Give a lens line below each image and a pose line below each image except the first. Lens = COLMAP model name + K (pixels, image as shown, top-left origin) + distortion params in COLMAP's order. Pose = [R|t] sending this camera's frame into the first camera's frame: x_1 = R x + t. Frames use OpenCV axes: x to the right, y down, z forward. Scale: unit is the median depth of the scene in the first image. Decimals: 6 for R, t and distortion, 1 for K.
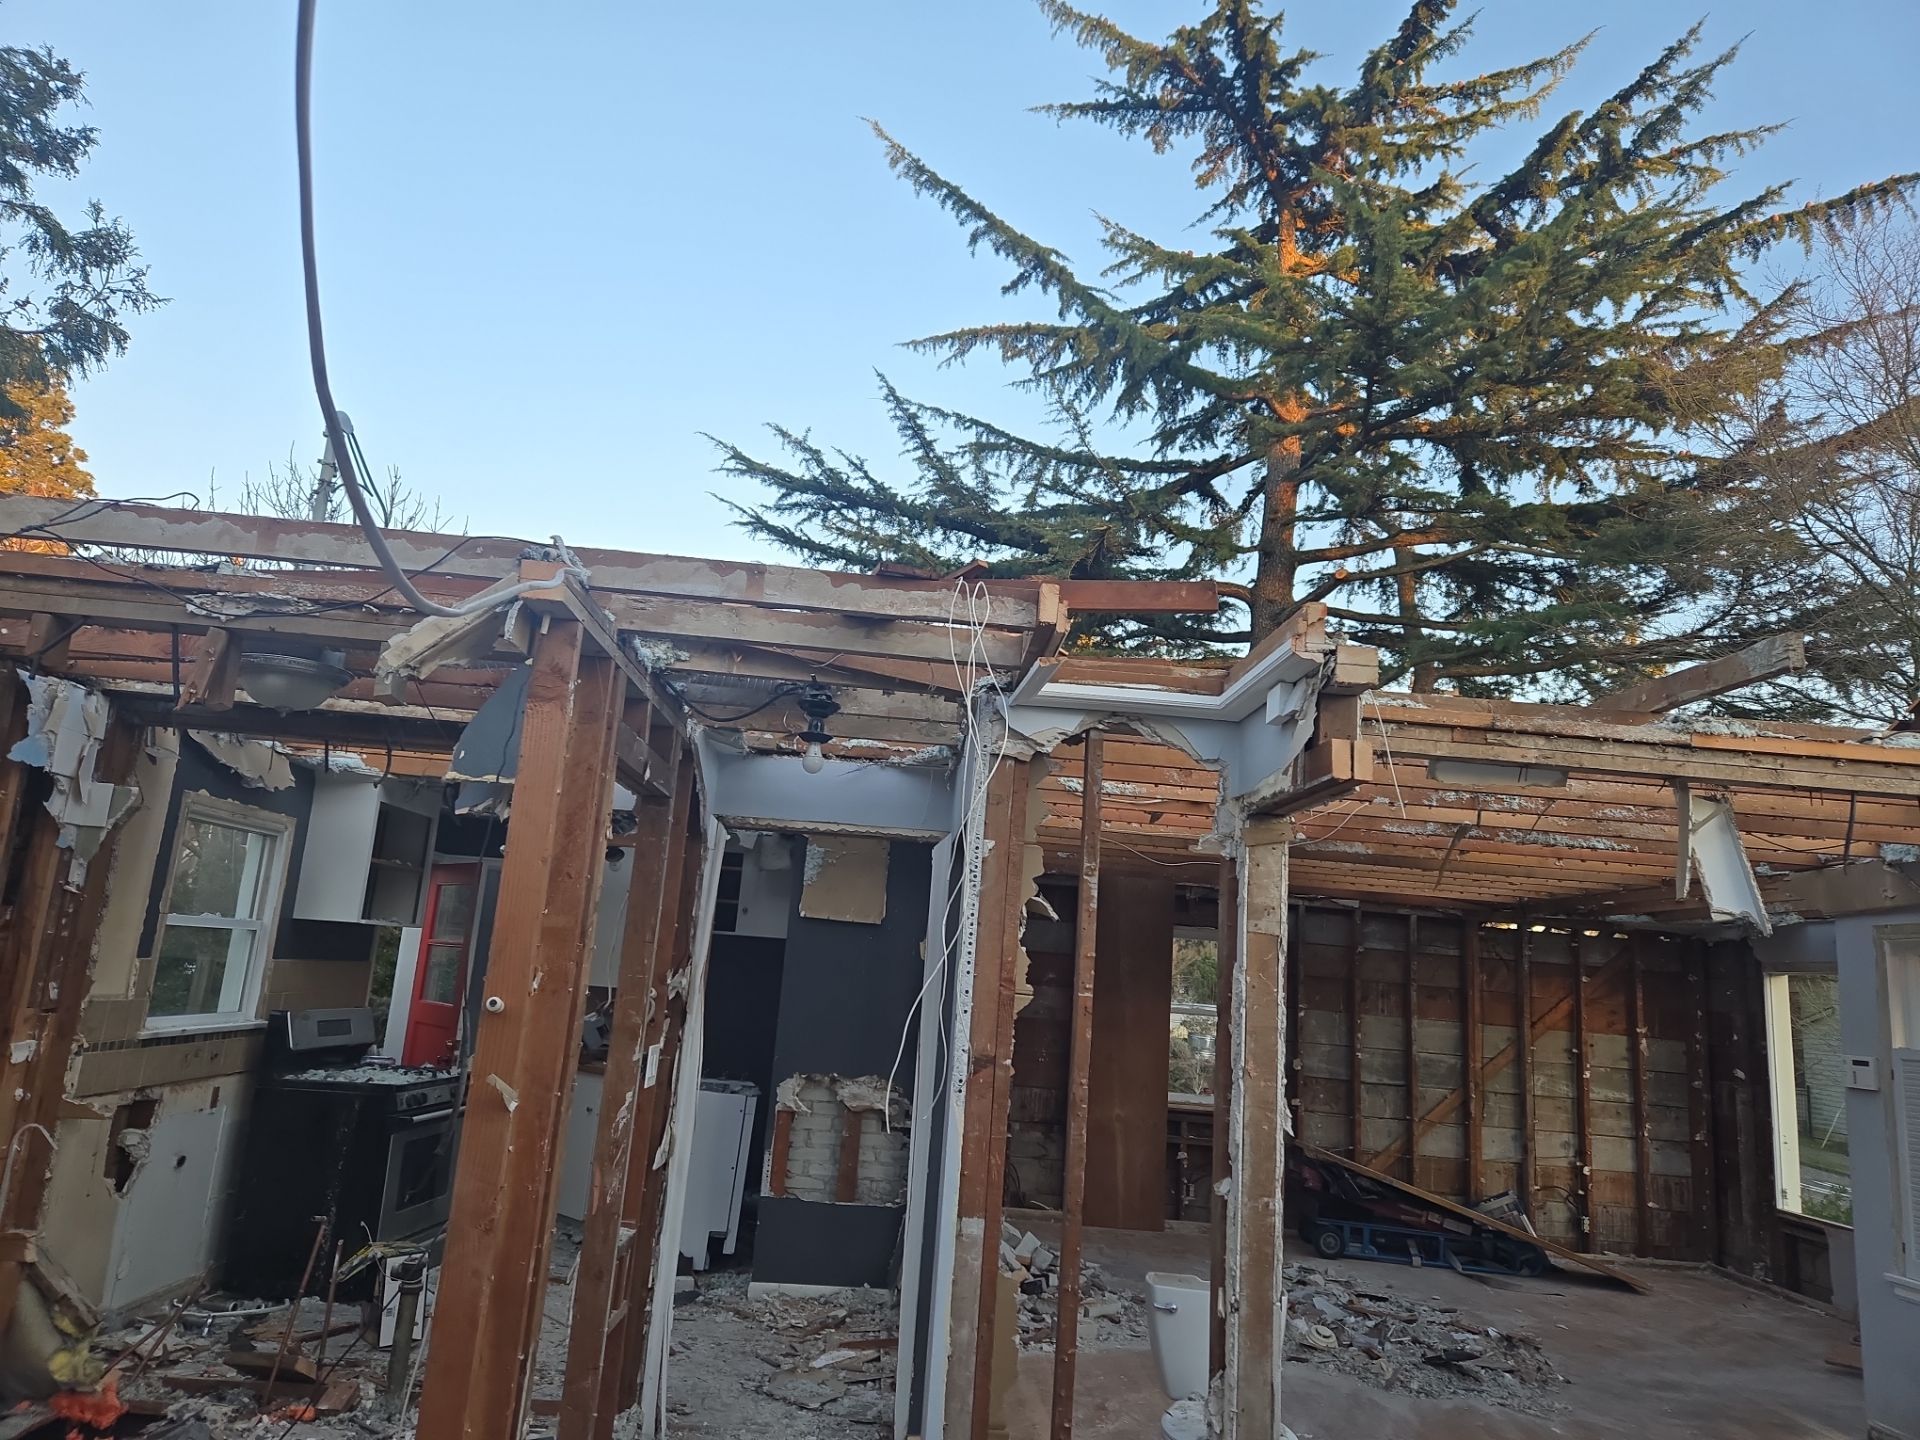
lens RADIAL K [[1273.4, 0, 950.3], [0, 1273.4, 717.7], [0, 0, 1]] dist [0.071489, -0.047556]
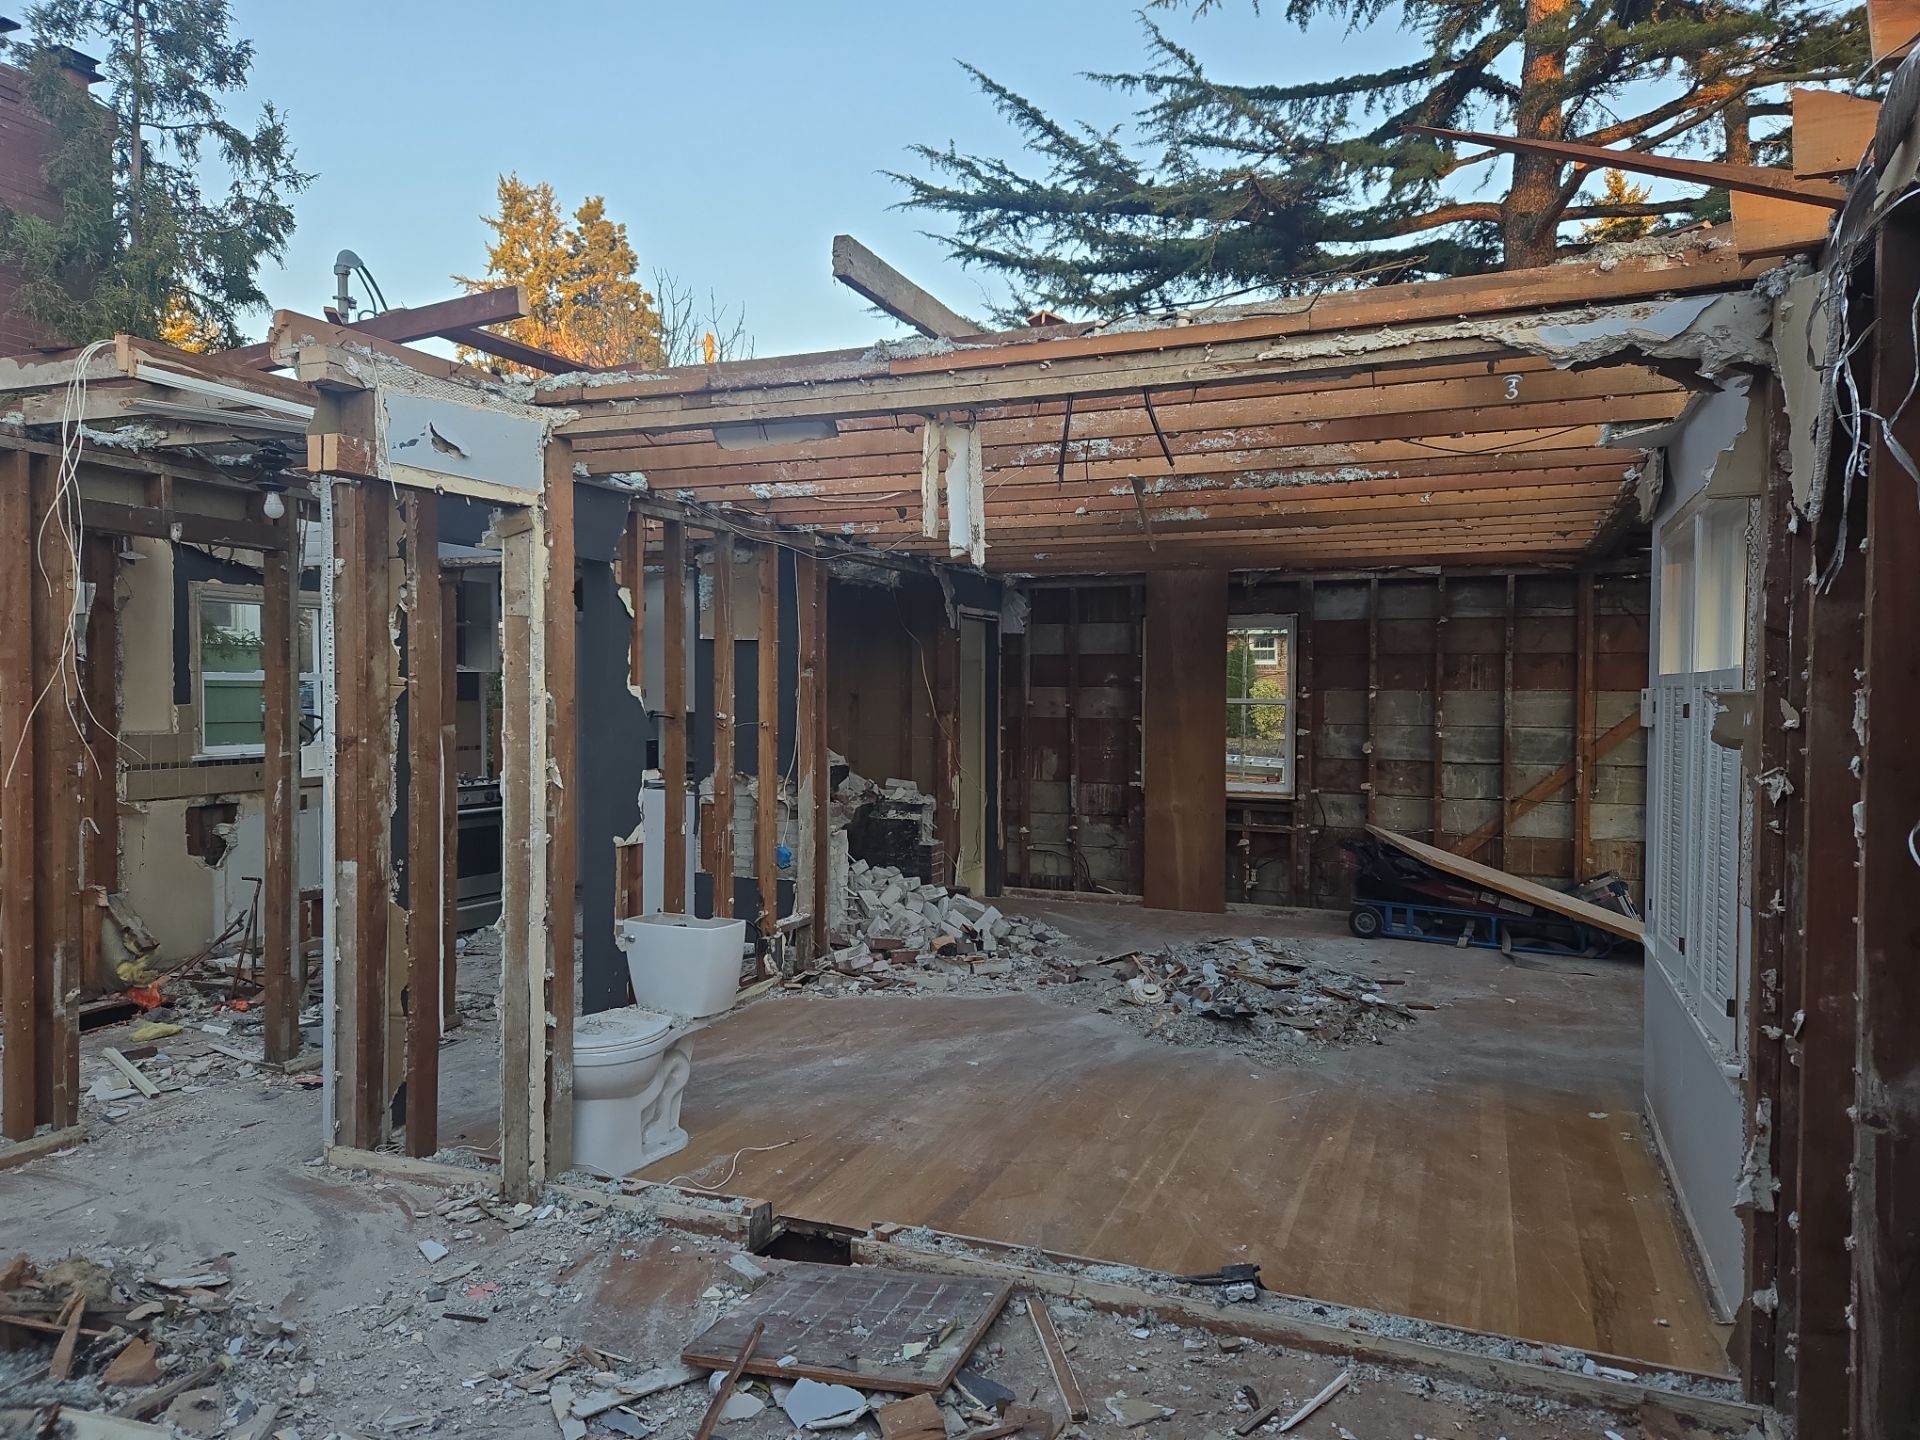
lens RADIAL K [[1273.4, 0, 950.3], [0, 1273.4, 717.7], [0, 0, 1]] dist [0.071489, -0.047556]
pose [[0.904983, -0.060260, -0.421158, 0.284852], [0.145026, 0.974324, 0.172222, 0.031991], [0.399967, -0.216937, 0.890486, 0.038582]]
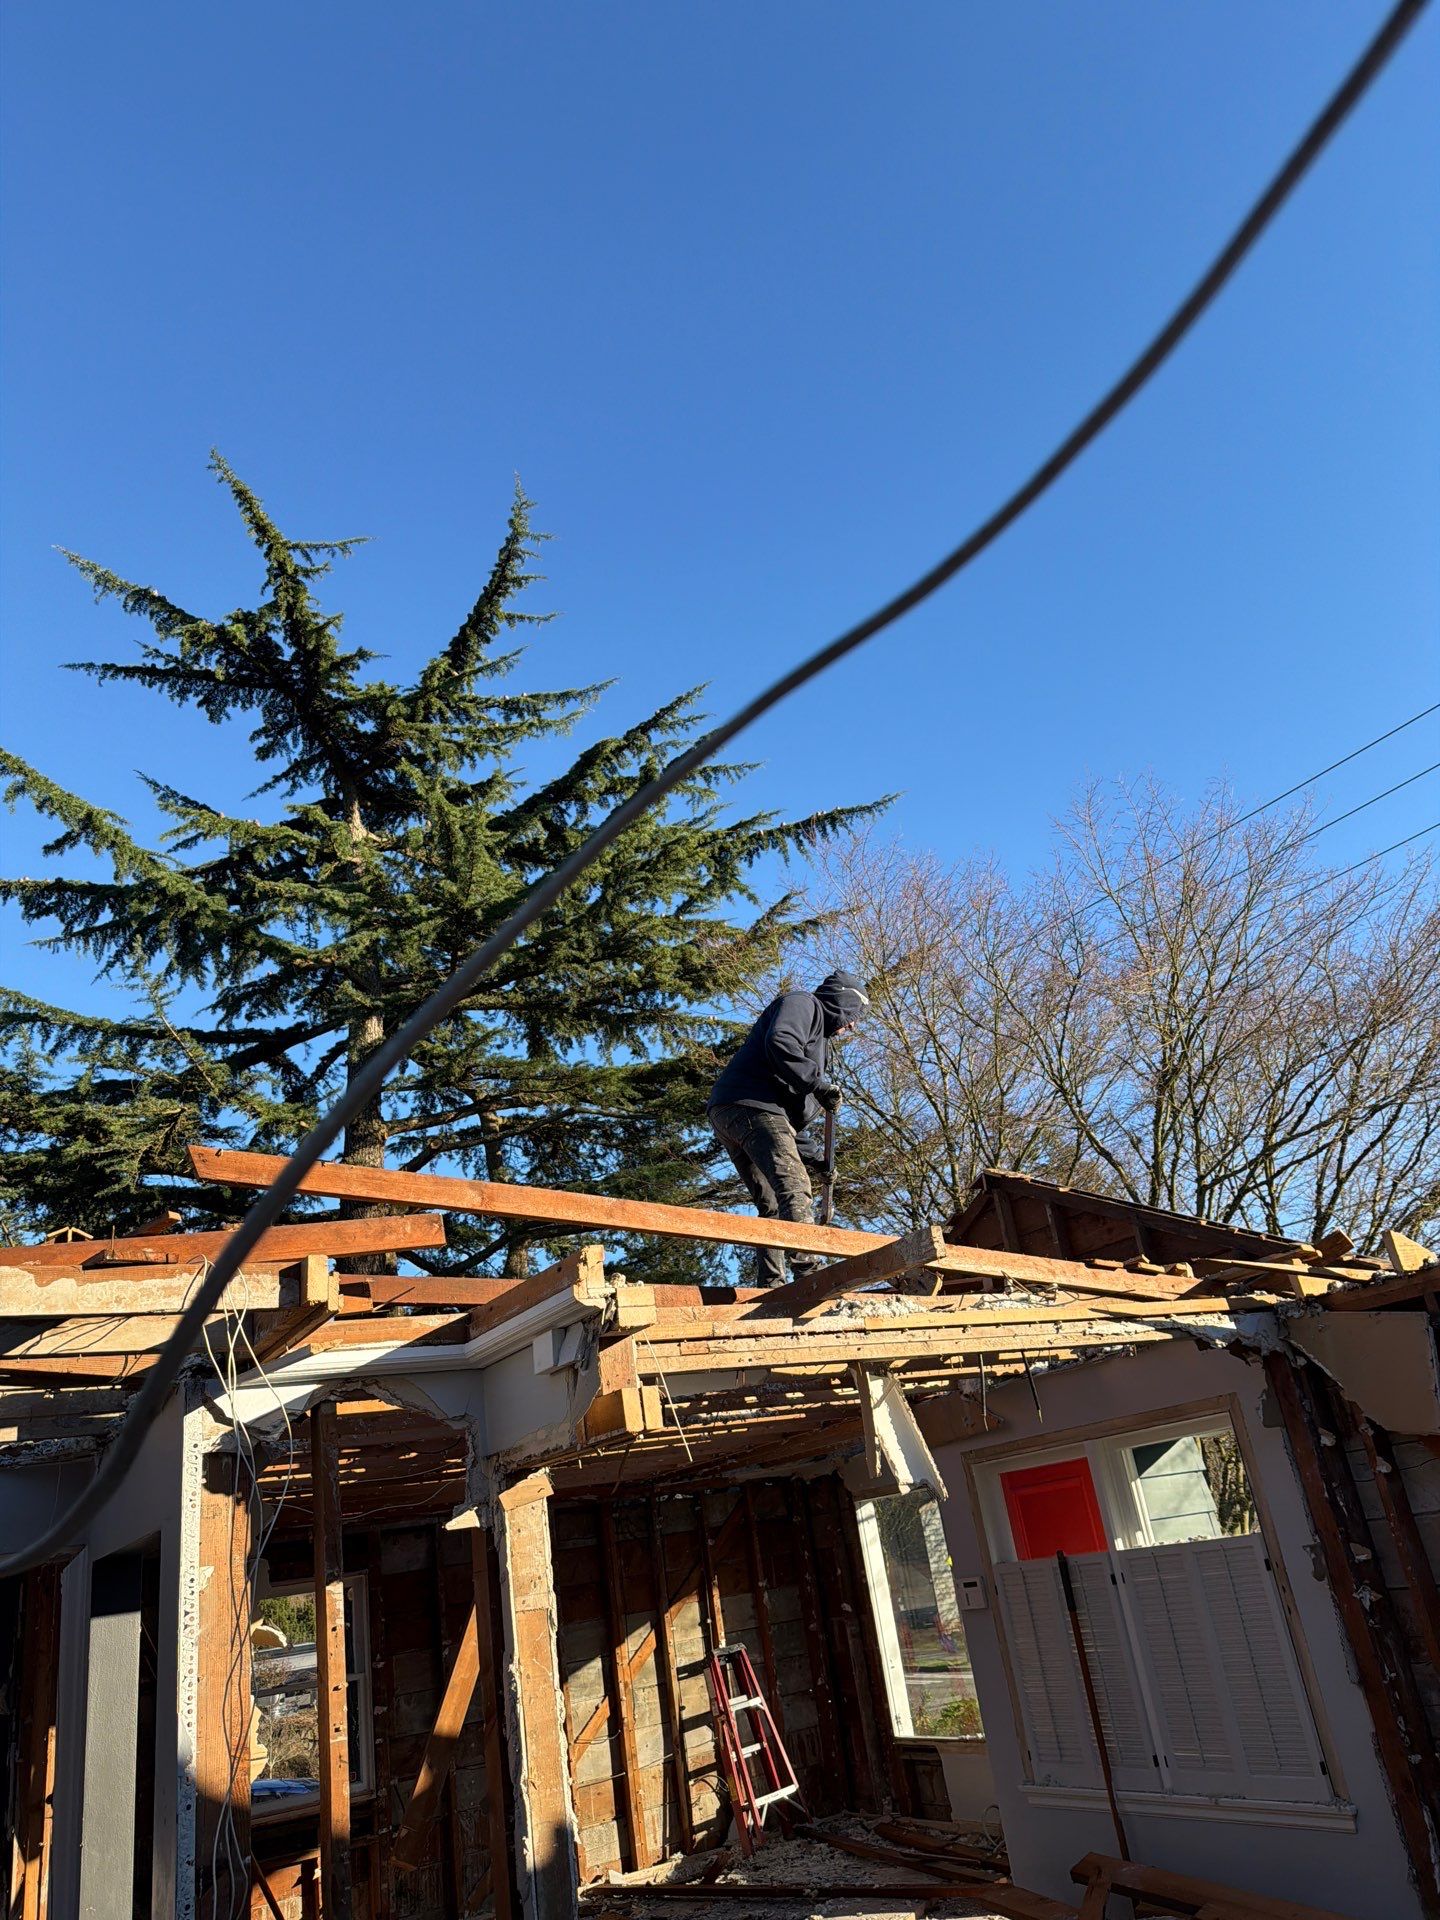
lens RADIAL K [[1333.6, 0, 708.7], [0, 1333.6, 962.1], [0, 0, 1]] dist [0.067622, -0.113792]
pose [[0.861646, 0.008915, 0.507432, -0.035160], [0.109585, 0.972991, -0.203175, -0.018603], [-0.495538, 0.230672, 0.837396, 0.012540]]
